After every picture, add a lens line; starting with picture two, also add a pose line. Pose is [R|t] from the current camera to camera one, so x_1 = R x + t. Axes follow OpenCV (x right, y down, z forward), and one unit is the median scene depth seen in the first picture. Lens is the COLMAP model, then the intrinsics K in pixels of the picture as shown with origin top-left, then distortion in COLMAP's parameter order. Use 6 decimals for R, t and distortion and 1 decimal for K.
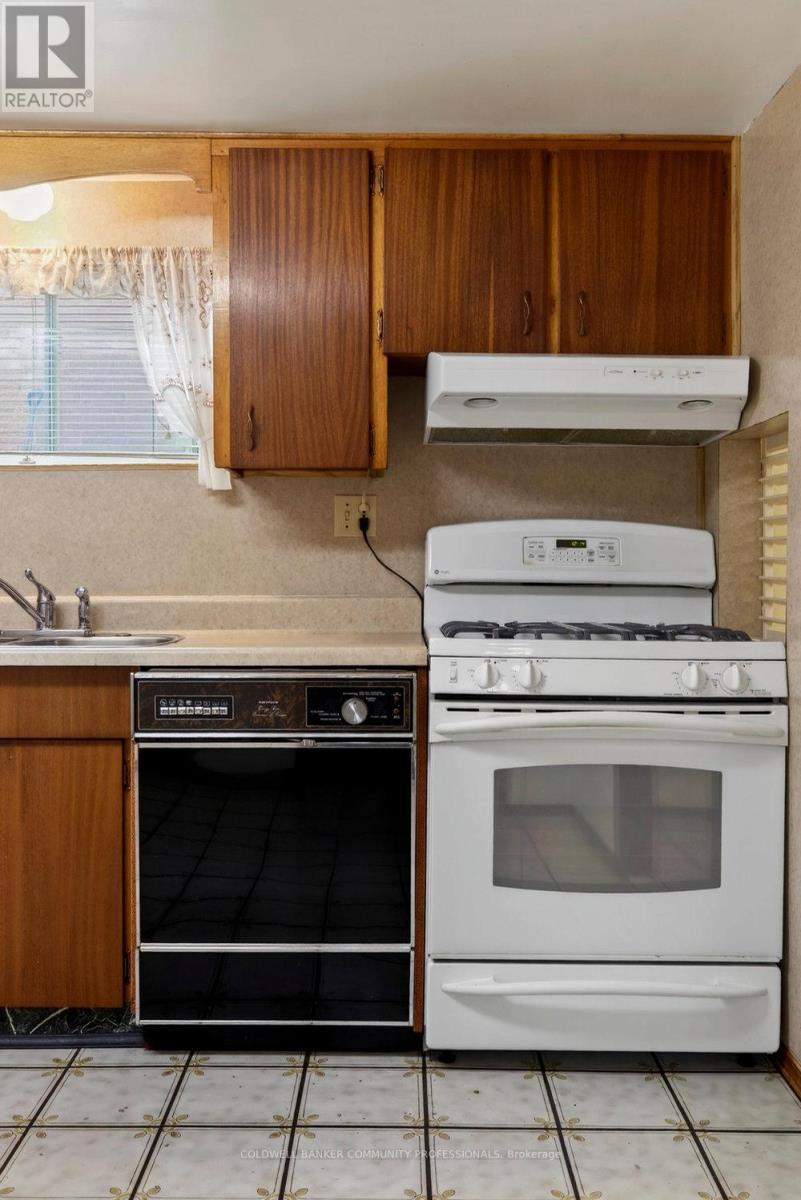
lens RADIAL K [[1141.9, 0, 400.5], [0, 1141.9, 600.0], [0, 0, 1]] dist [-0.009095, 0.001372]
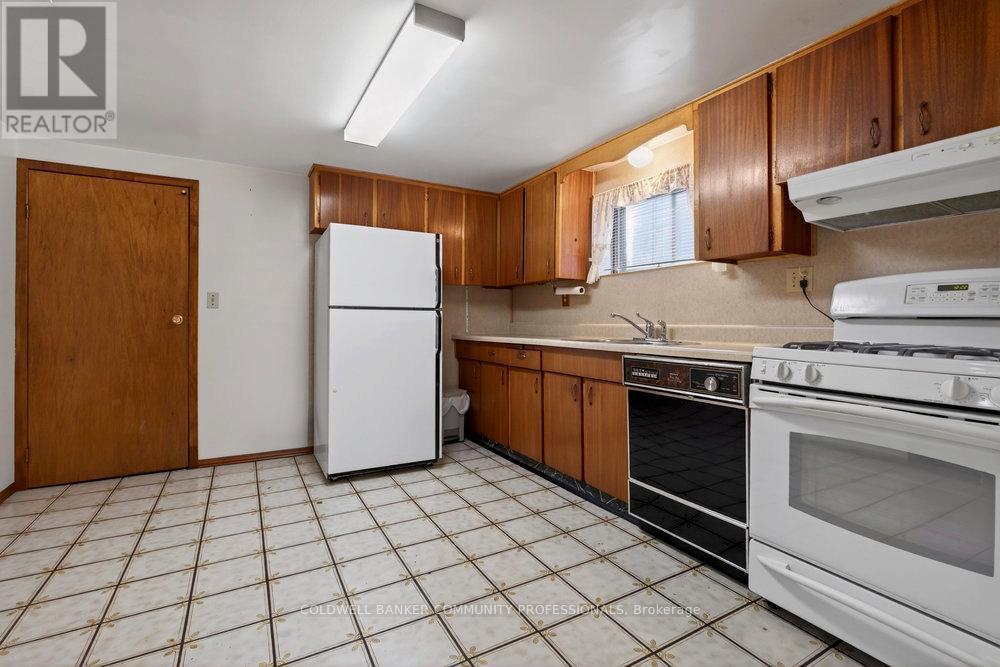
lens RADIAL K [[461.3, 0, 493.8], [0, 461.3, 319.0], [0, 0, 1]] dist [0.000352, -0.000358]
pose [[0.484666, -0.002143, -0.874697, 0.426294], [-0.030049, 0.999366, -0.019099, 0.016623], [0.874183, 0.035540, 0.484295, 0.314353]]
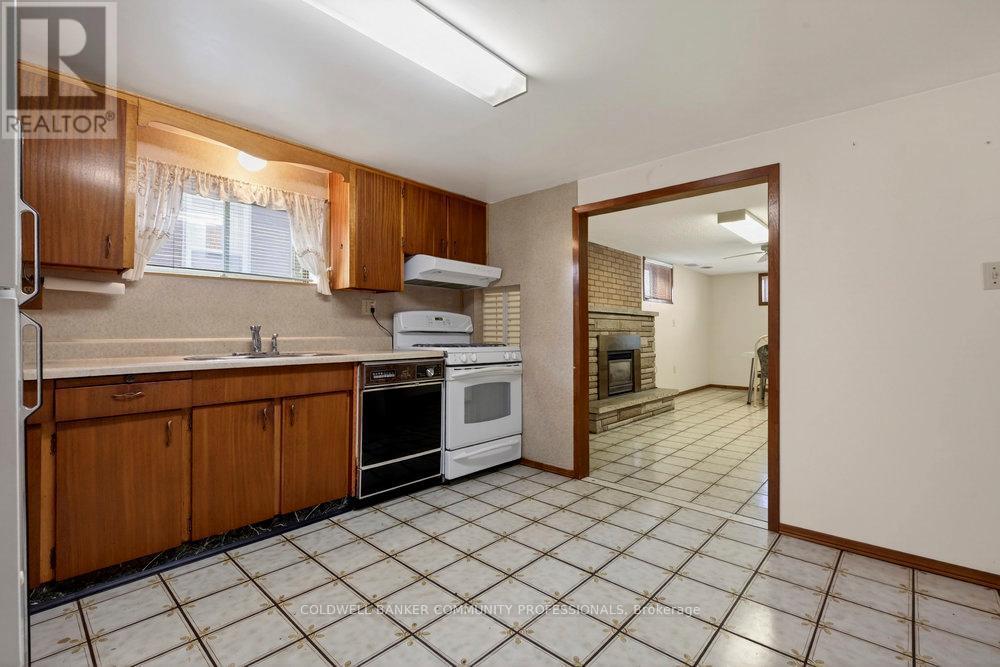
lens RADIAL K [[454.2, 0, 500.0], [0, 454.2, 333.5], [0, 0, 1]] dist [0.000246, 0.000333]
pose [[0.671947, -0.003842, 0.740589, -0.774380], [0.026236, 0.999482, -0.018619, 0.021189], [-0.740134, 0.031941, 0.671700, 0.052098]]
